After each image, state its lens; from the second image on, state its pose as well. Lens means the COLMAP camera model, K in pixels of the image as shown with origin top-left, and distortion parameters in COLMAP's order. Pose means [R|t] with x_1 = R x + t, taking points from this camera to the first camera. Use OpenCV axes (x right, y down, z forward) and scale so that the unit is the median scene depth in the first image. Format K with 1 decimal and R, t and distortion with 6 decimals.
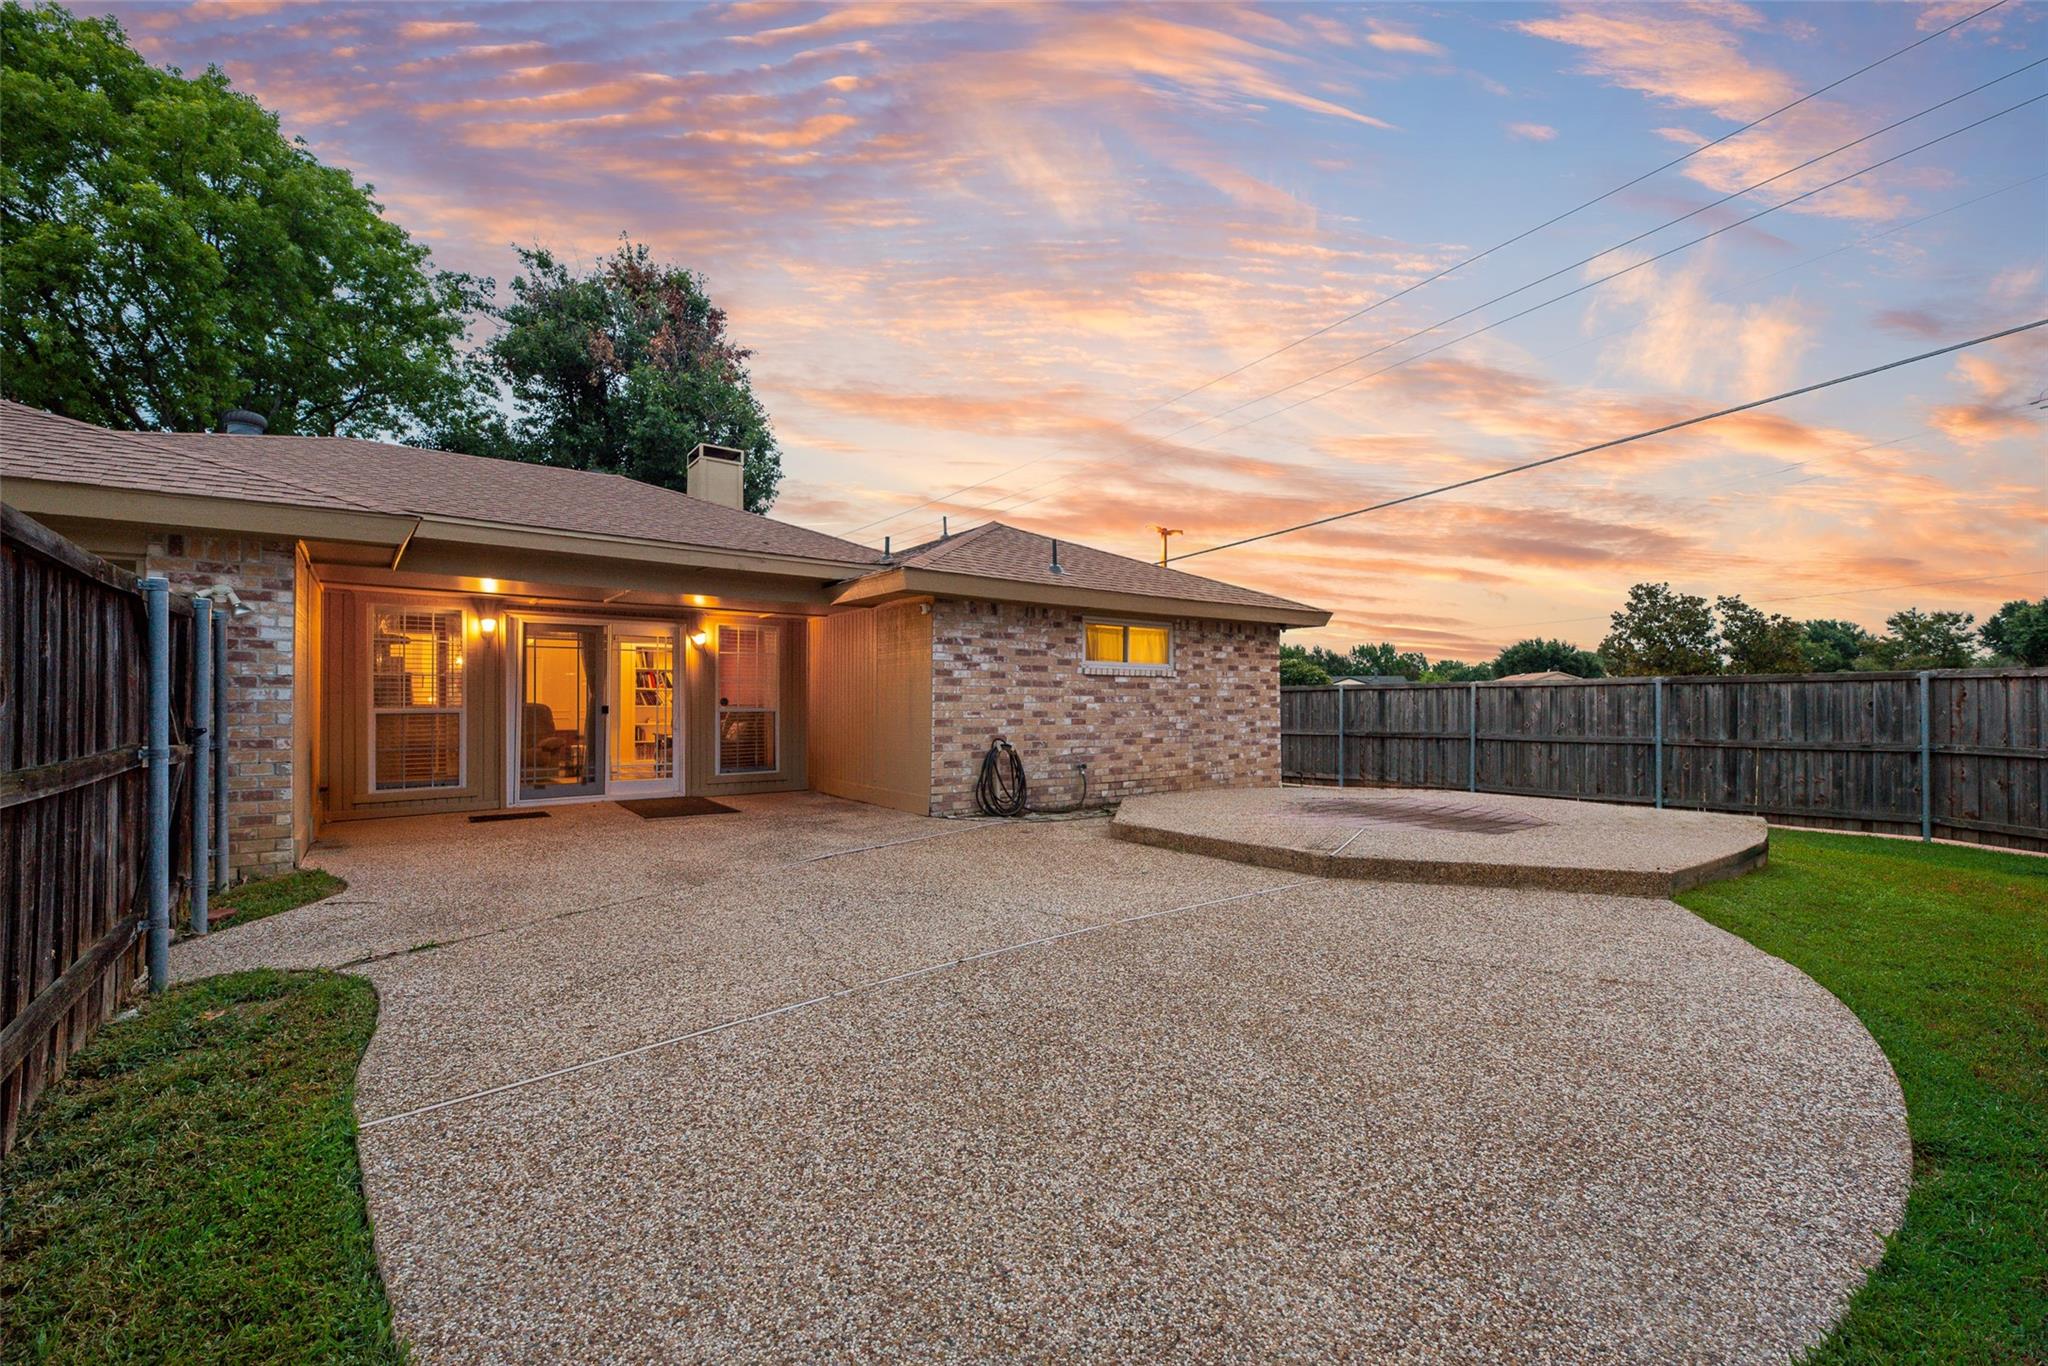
lens RADIAL K [[863.7, 0, 1031.7], [0, 863.7, 690.4], [0, 0, 1]] dist [-0.000516, -0.001897]
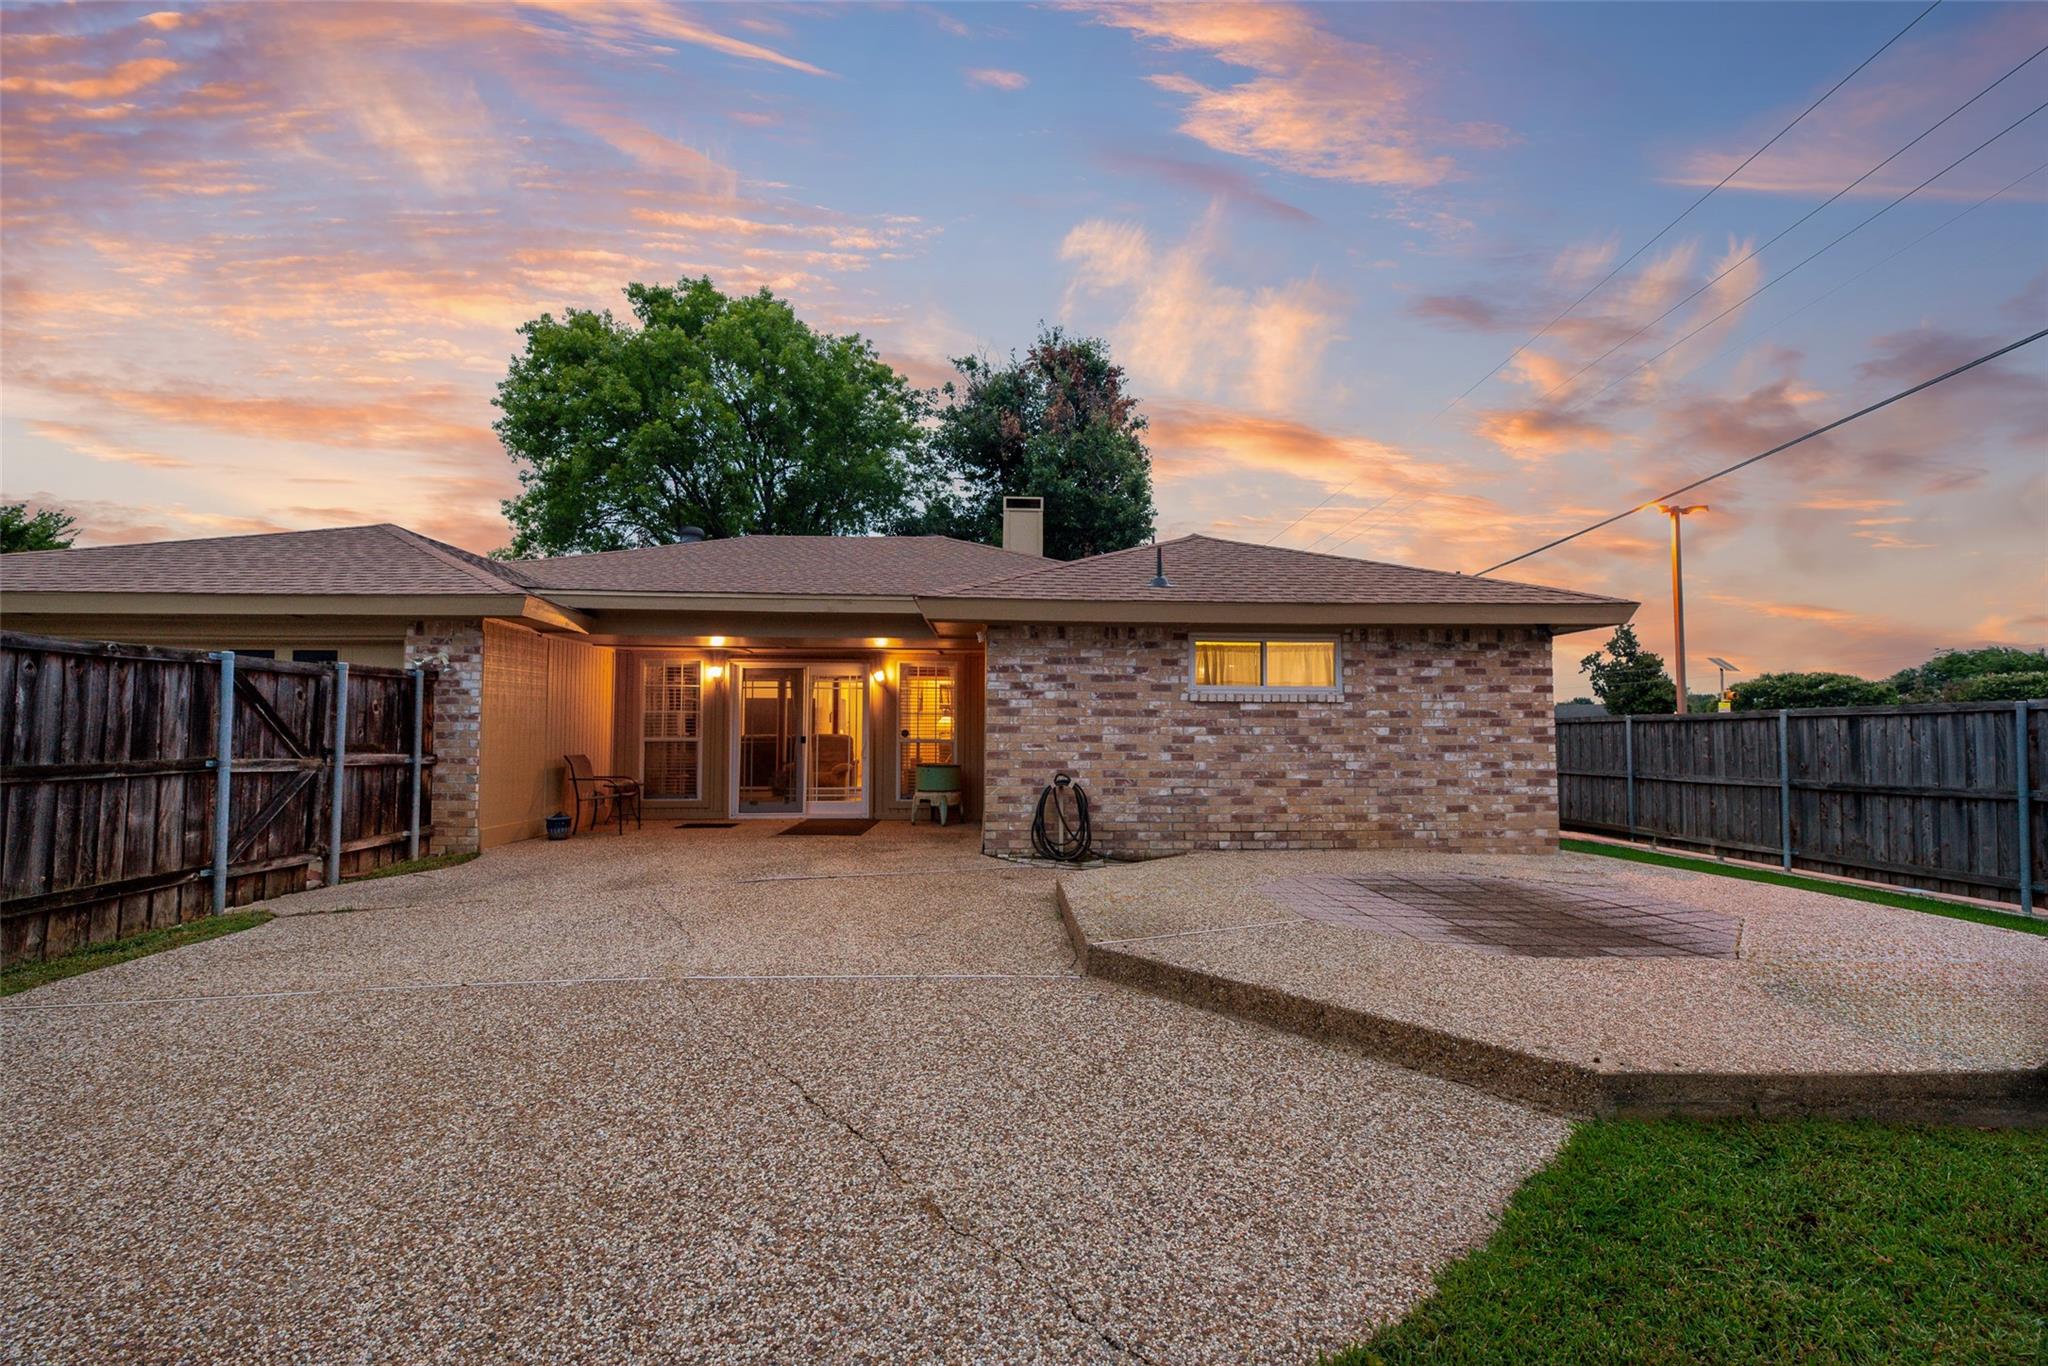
lens RADIAL K [[863.7, 0, 1028.6], [0, 863.7, 683.6], [0, 0, 1]] dist [-0.000516, -0.001897]
pose [[0.815965, -0.031713, -0.577231, 0.423347], [0.004640, 0.998821, -0.048316, 0.004258], [0.578083, 0.036746, 0.815150, 0.215492]]
